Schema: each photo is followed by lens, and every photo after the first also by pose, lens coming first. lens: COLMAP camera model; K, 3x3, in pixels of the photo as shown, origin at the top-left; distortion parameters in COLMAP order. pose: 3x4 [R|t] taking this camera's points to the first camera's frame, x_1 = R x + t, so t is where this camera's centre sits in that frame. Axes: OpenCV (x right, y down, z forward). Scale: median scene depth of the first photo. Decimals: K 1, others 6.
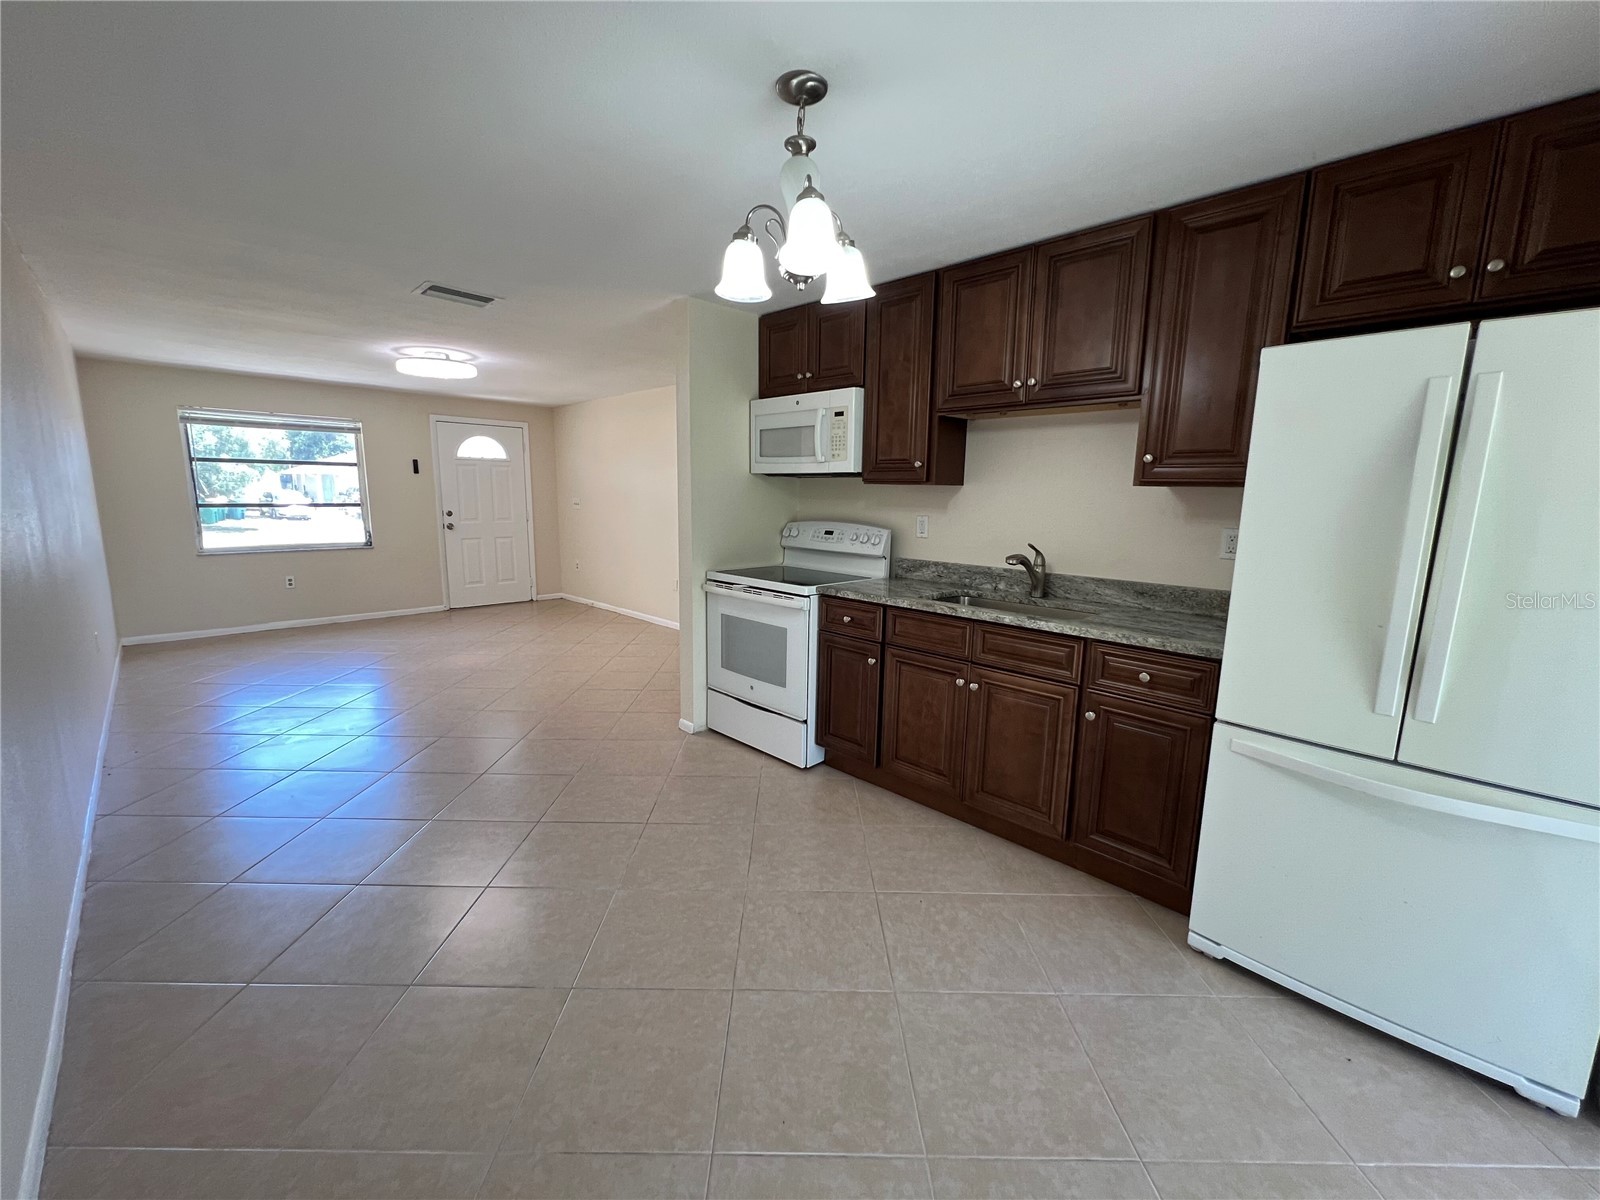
lens RADIAL K [[635.5, 0, 797.8], [0, 635.5, 594.4], [0, 0, 1]] dist [-0.000013, 0.000063]
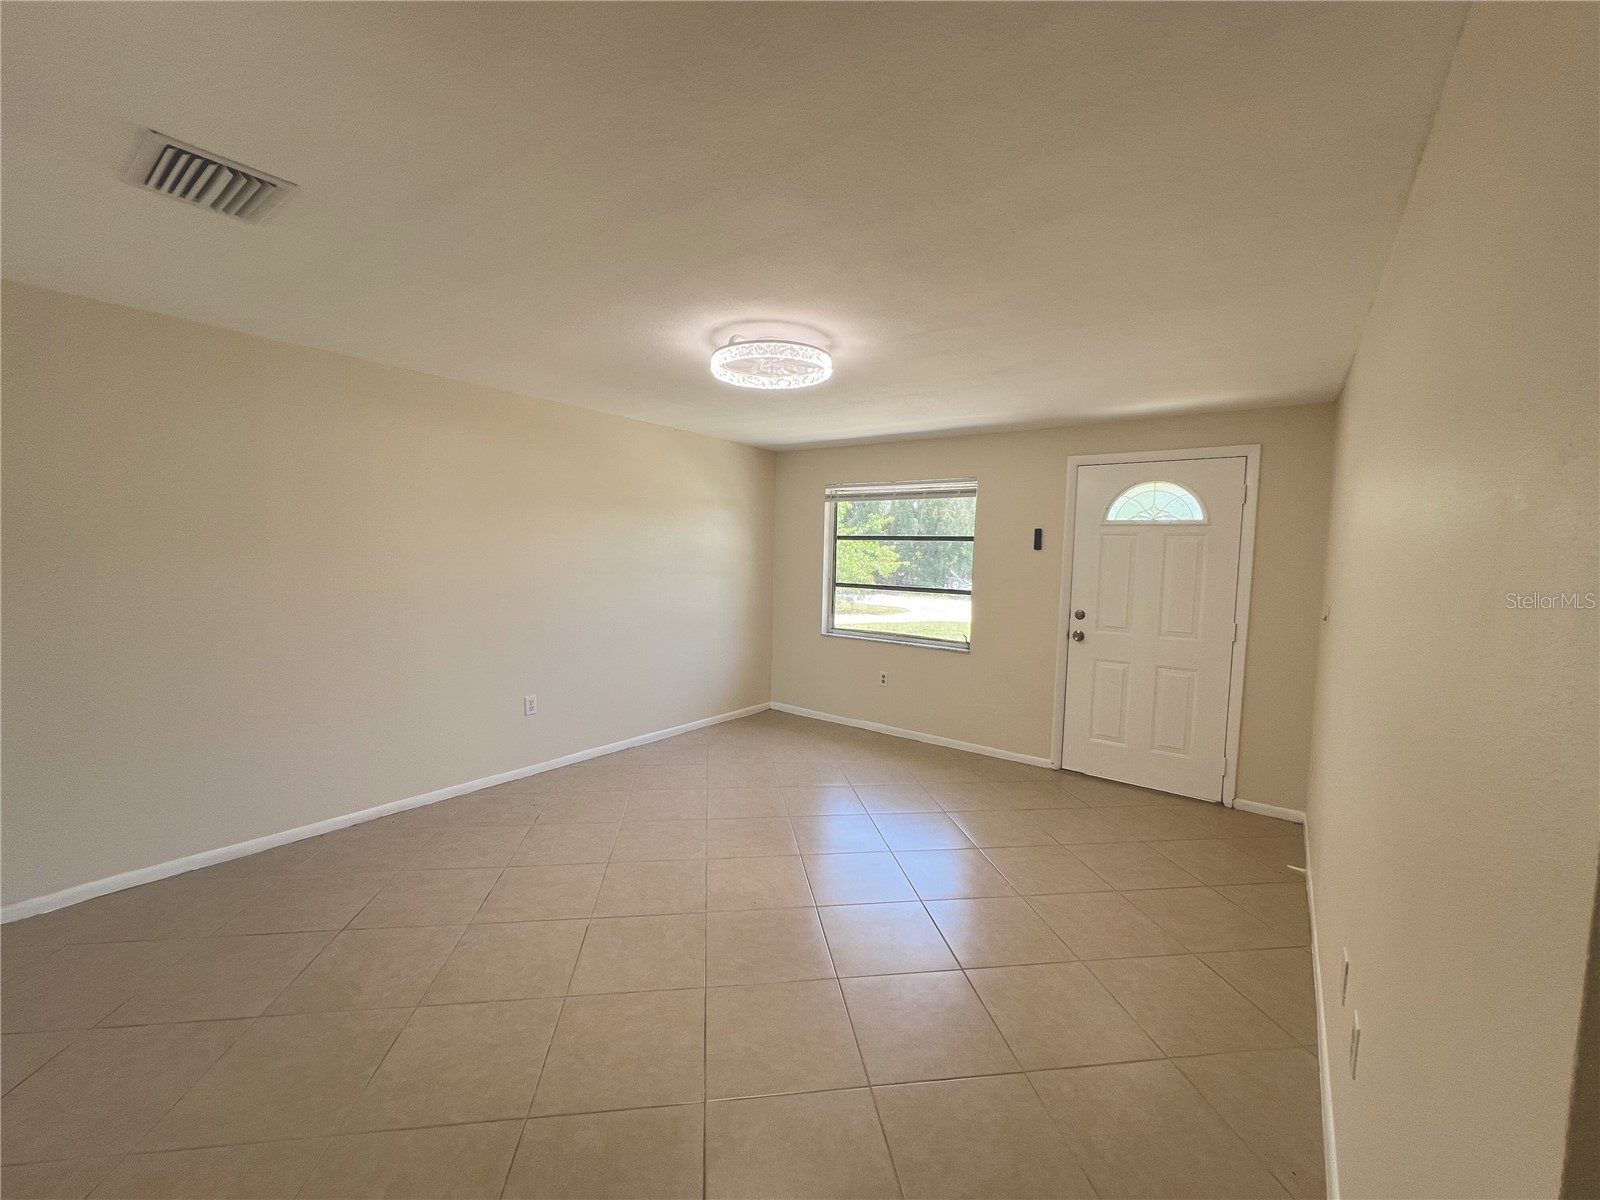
lens RADIAL K [[635.5, 0, 797.8], [0, 635.5, 594.4], [0, 0, 1]] dist [-0.000013, 0.000063]
pose [[0.142361, 0.072345, -0.987167, 0.007413], [-0.169579, 0.984362, 0.047684, -0.135123], [0.975180, 0.160614, 0.152403, 0.670551]]
